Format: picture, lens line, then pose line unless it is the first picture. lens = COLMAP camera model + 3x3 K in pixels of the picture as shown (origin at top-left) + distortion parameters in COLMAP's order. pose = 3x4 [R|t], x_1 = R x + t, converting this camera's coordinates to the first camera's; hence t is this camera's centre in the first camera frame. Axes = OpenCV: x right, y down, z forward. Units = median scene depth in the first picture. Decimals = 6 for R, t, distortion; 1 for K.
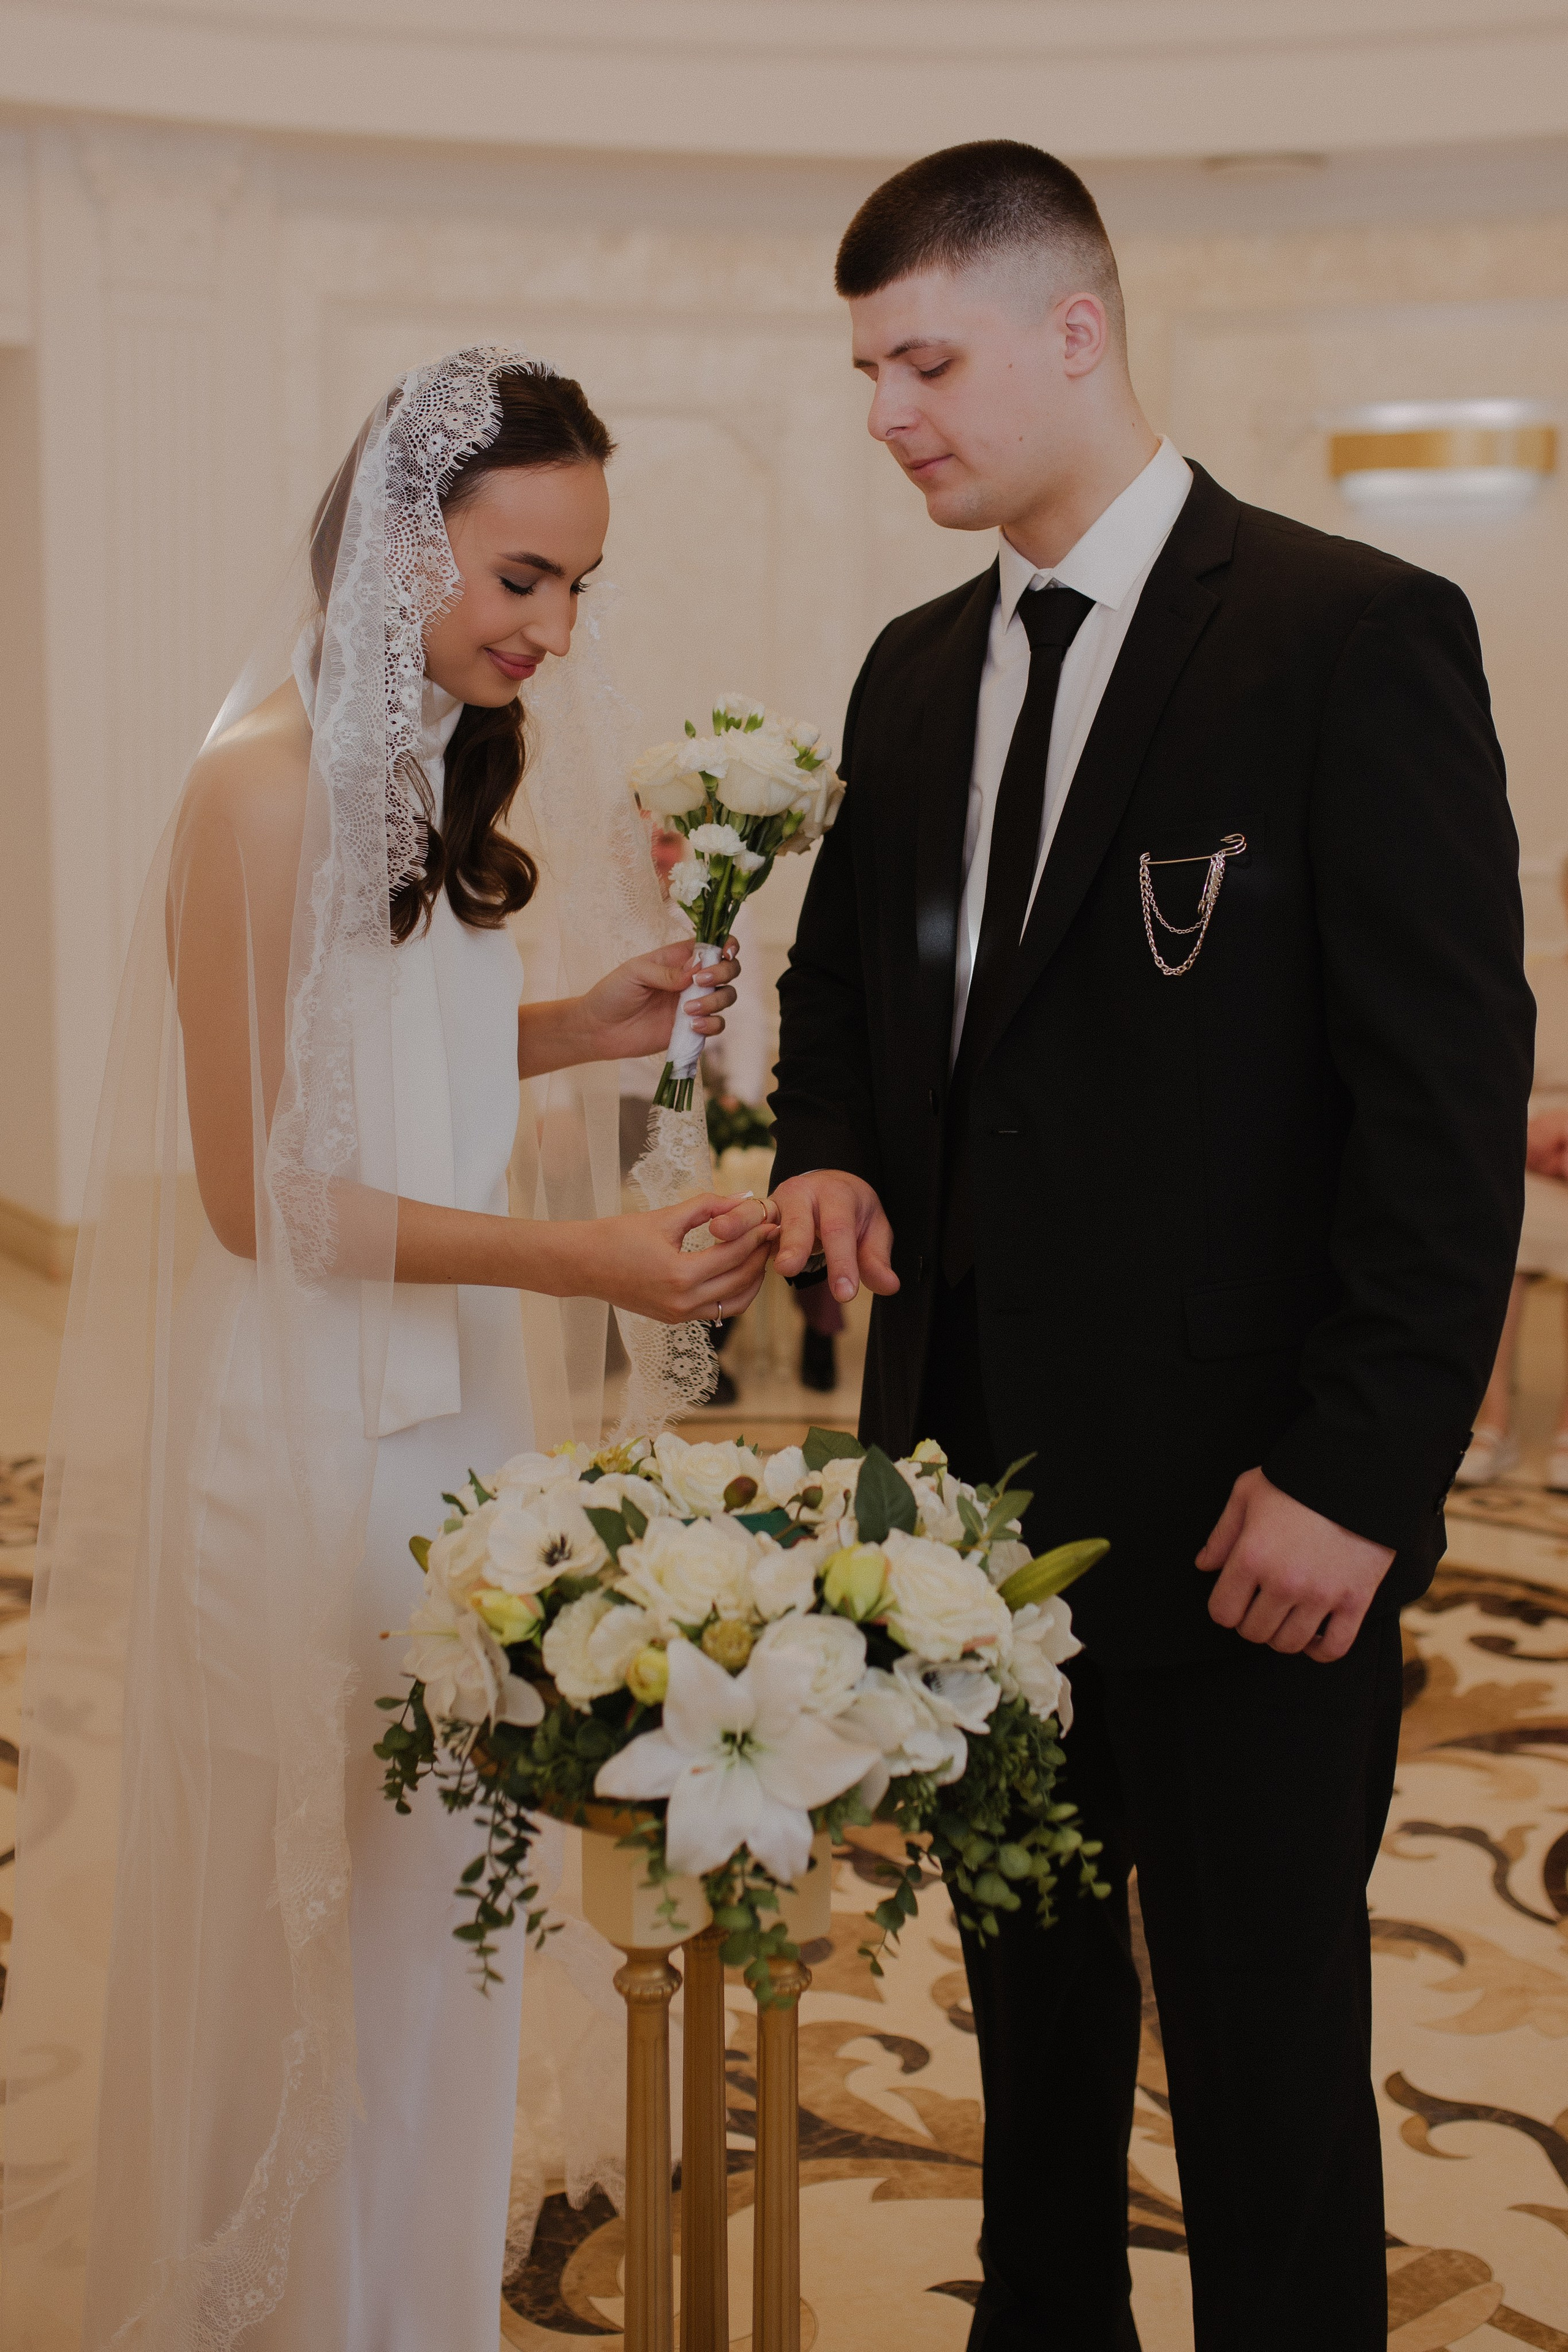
lens RADIAL K [[2705.1, 0, 824.6], [0, 2705.1, 1039.9], [0, 0, 1]] dist [-0.065153, 0.093102]
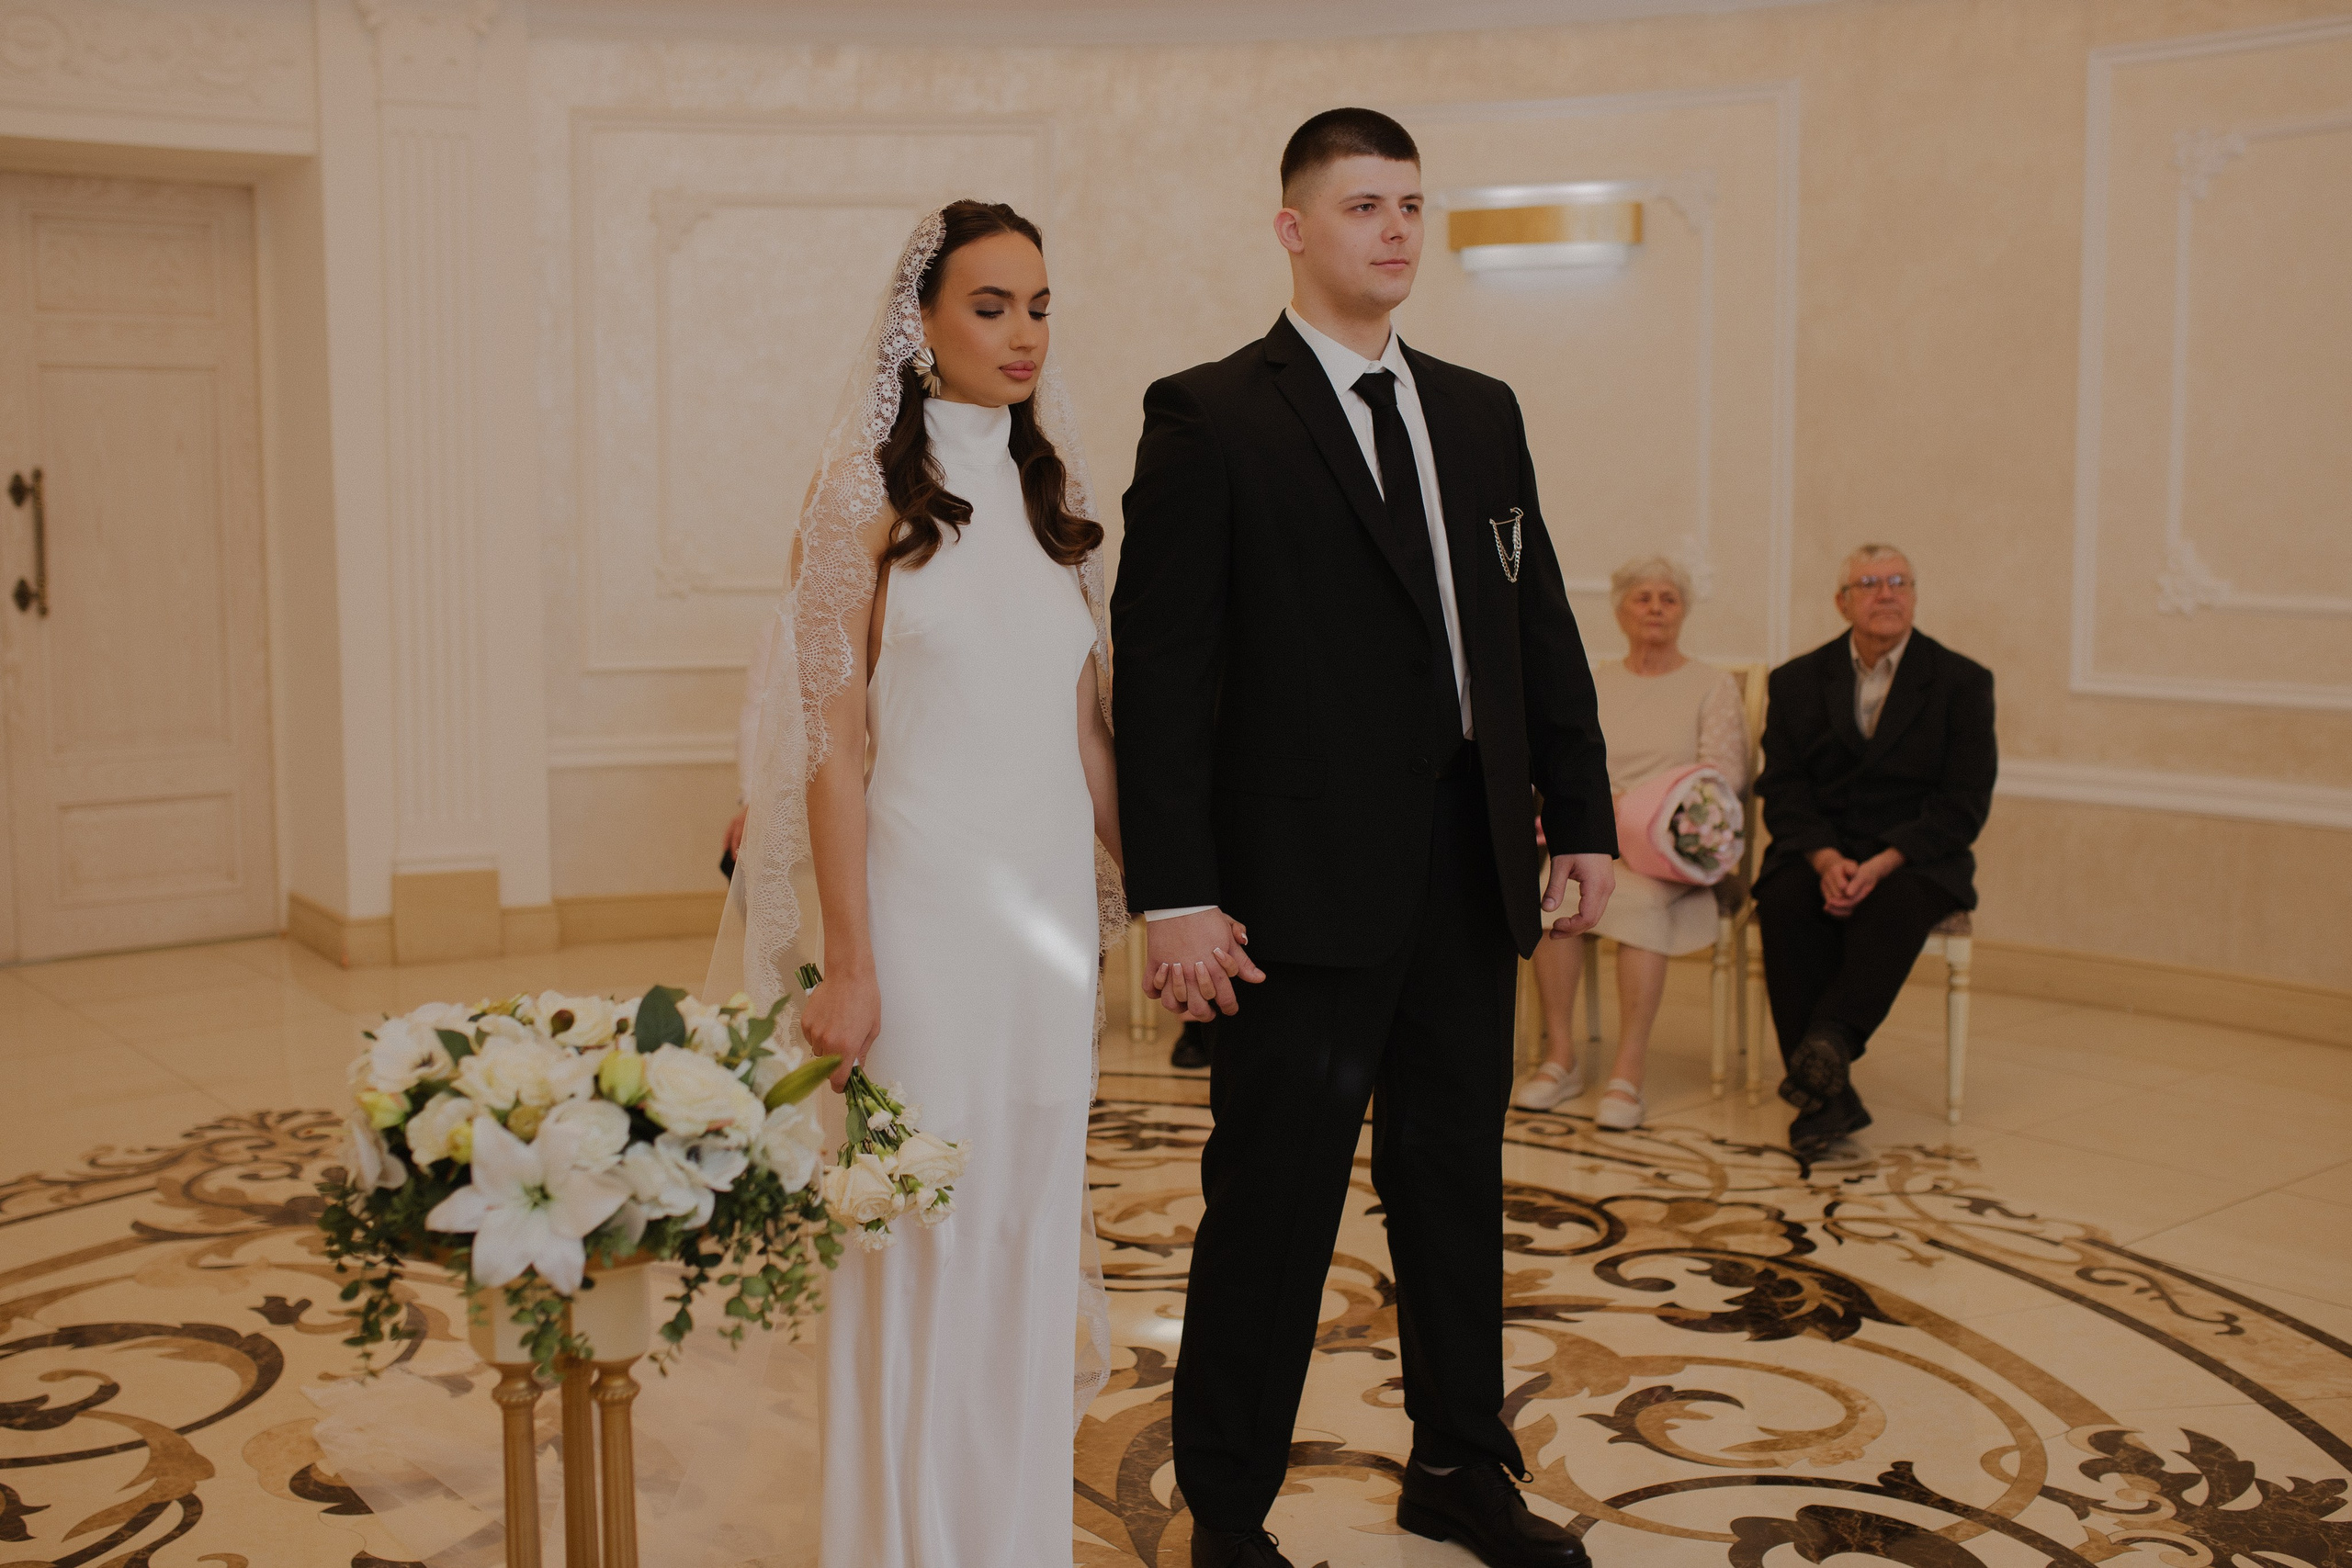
lens RADIAL K [[2503.8, 0, 1144.6], [0, 2503.8, 704.6], [0, 0, 1]] dist [-0.056436, 0.073739]
pose [[0.999867, -0.015527, -0.004916, 0.277616], [0.015396, 0.999552, -0.025676, 0.045103], [0.005313, 0.025597, 0.999658, -0.270939]]
